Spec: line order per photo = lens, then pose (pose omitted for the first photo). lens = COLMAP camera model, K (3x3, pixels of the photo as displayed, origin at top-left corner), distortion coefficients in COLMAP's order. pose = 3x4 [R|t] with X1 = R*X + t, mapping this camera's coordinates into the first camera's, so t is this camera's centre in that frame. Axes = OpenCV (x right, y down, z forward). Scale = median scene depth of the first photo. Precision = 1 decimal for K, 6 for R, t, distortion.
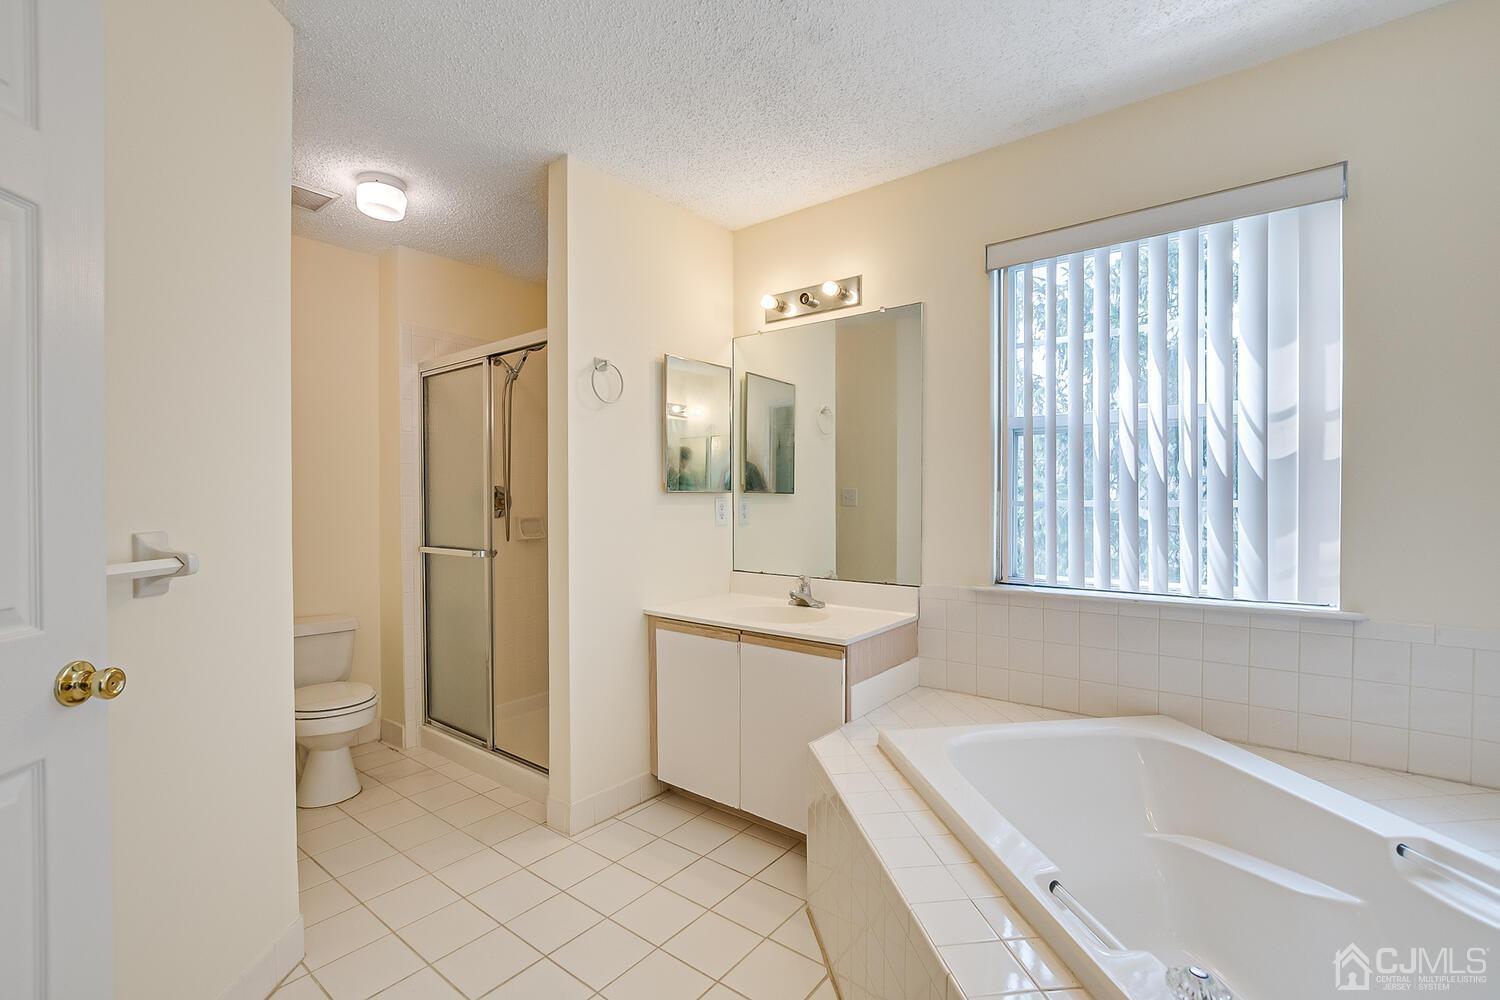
lens RADIAL K [[660.4, 0, 746.7], [0, 660.4, 505.6], [0, 0, 1]] dist [-0.024026, 0.002624]
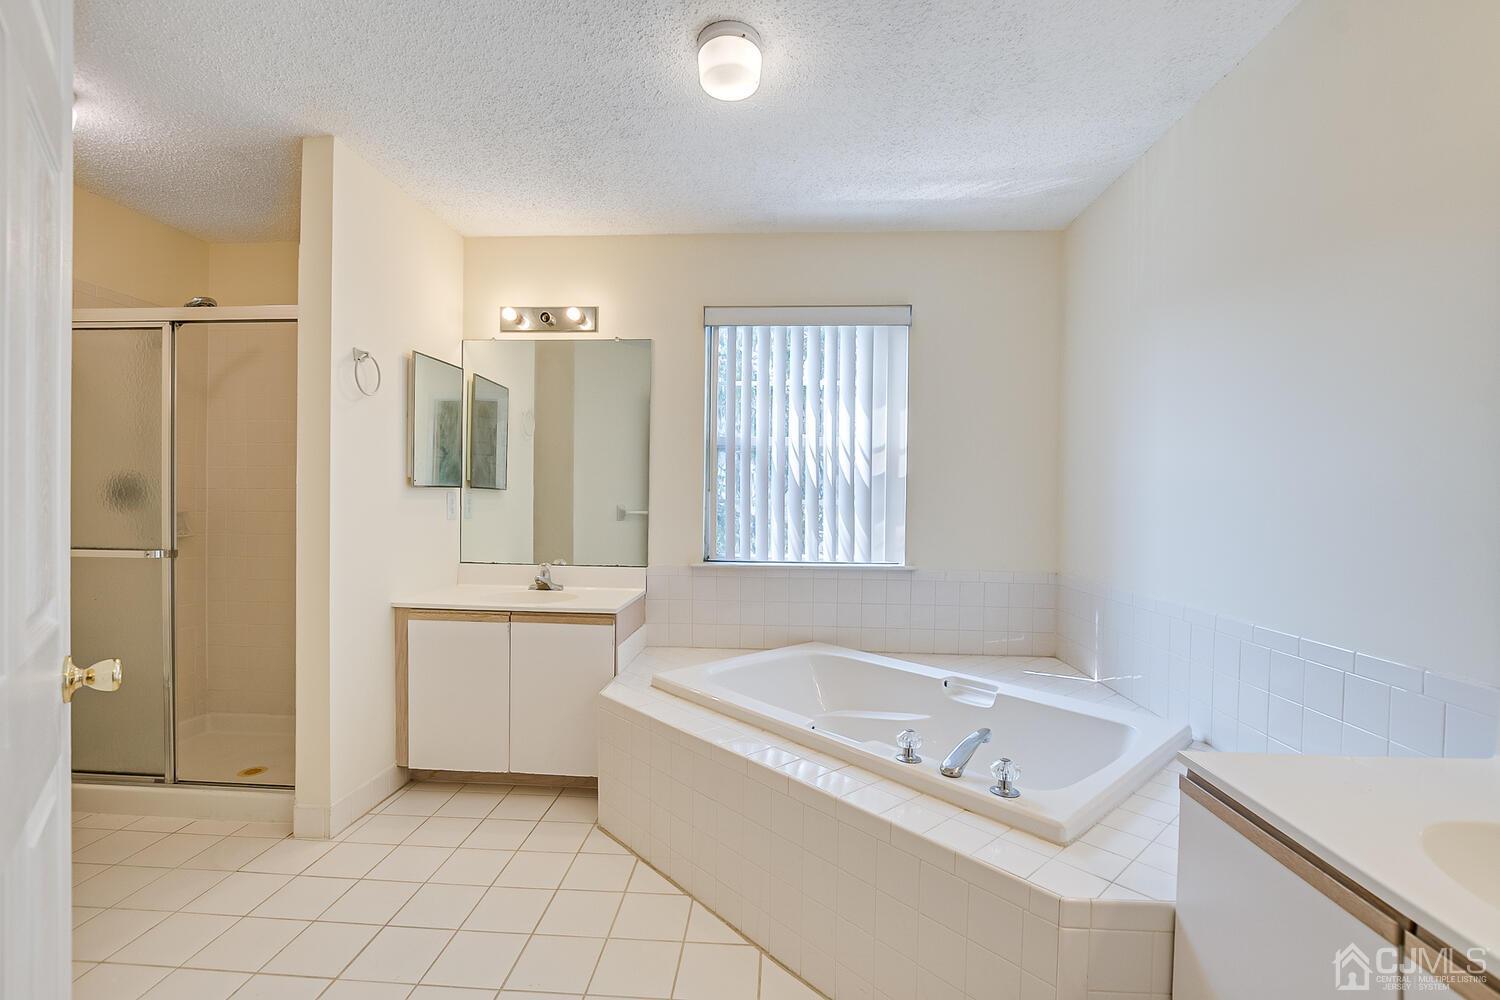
lens RADIAL K [[660.4, 0, 751.0], [0, 660.4, 503.3], [0, 0, 1]] dist [-0.024026, 0.002624]
pose [[0.817437, 0.009732, 0.575936, -0.321710], [-0.009858, 0.999947, -0.002906, 0.004266], [-0.575934, -0.003302, 0.817490, -0.146170]]
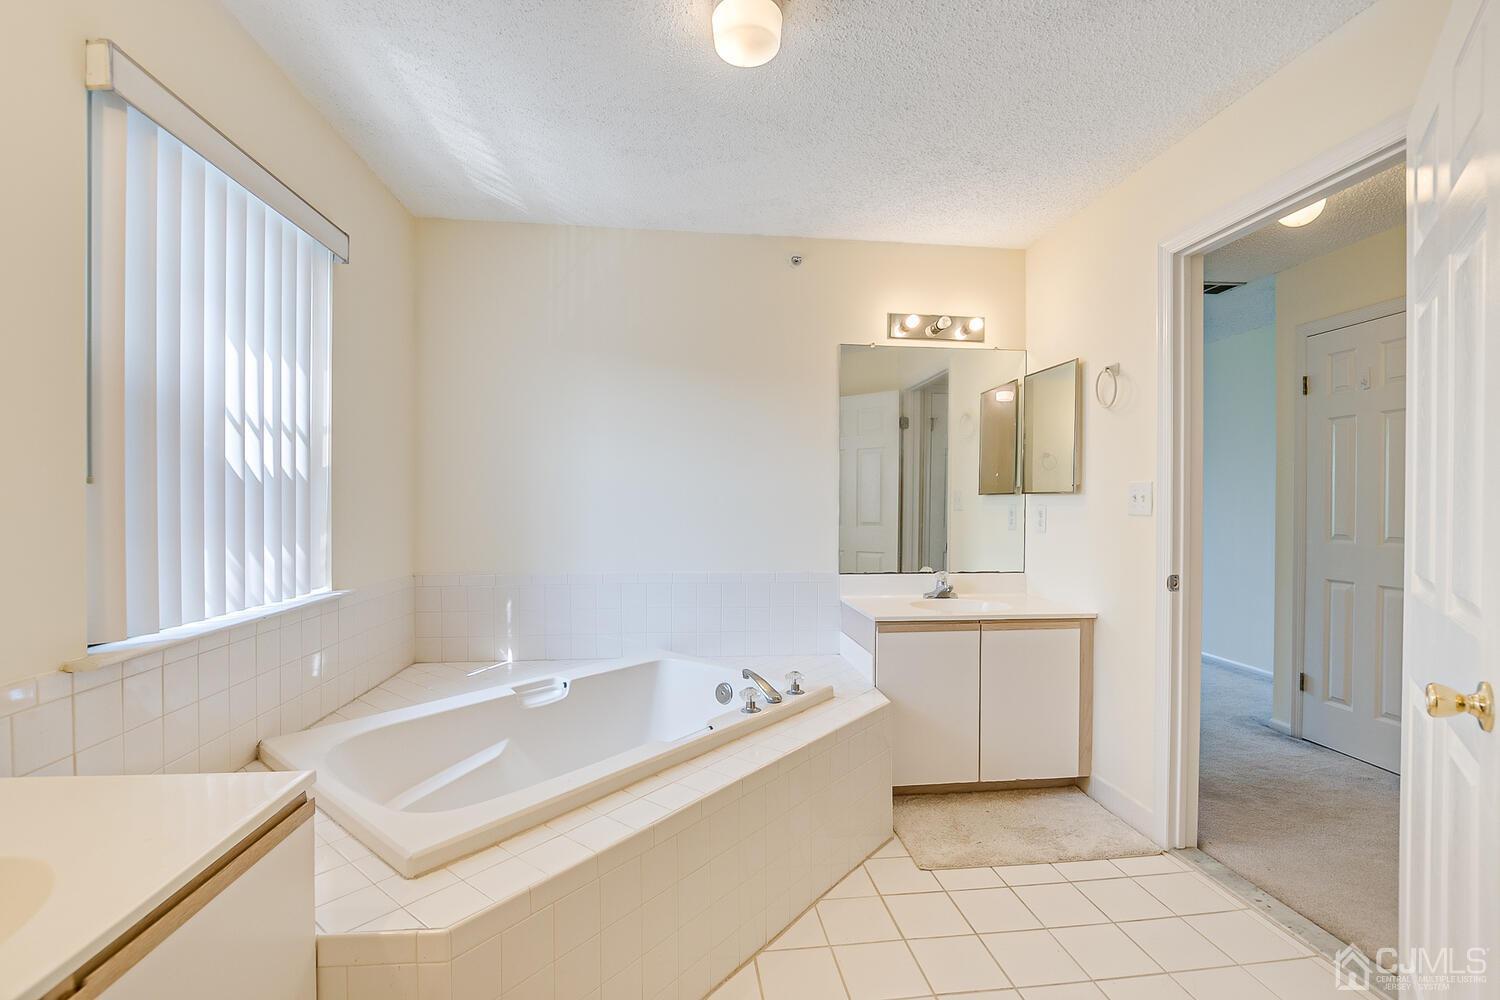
lens RADIAL K [[660.4, 0, 754.1], [0, 660.4, 499.0], [0, 0, 1]] dist [-0.024026, 0.002624]
pose [[-0.708058, 0.003801, 0.706144, -0.404018], [0.004229, 0.999990, -0.001141, -0.006543], [-0.706141, 0.002178, -0.708068, 0.991481]]
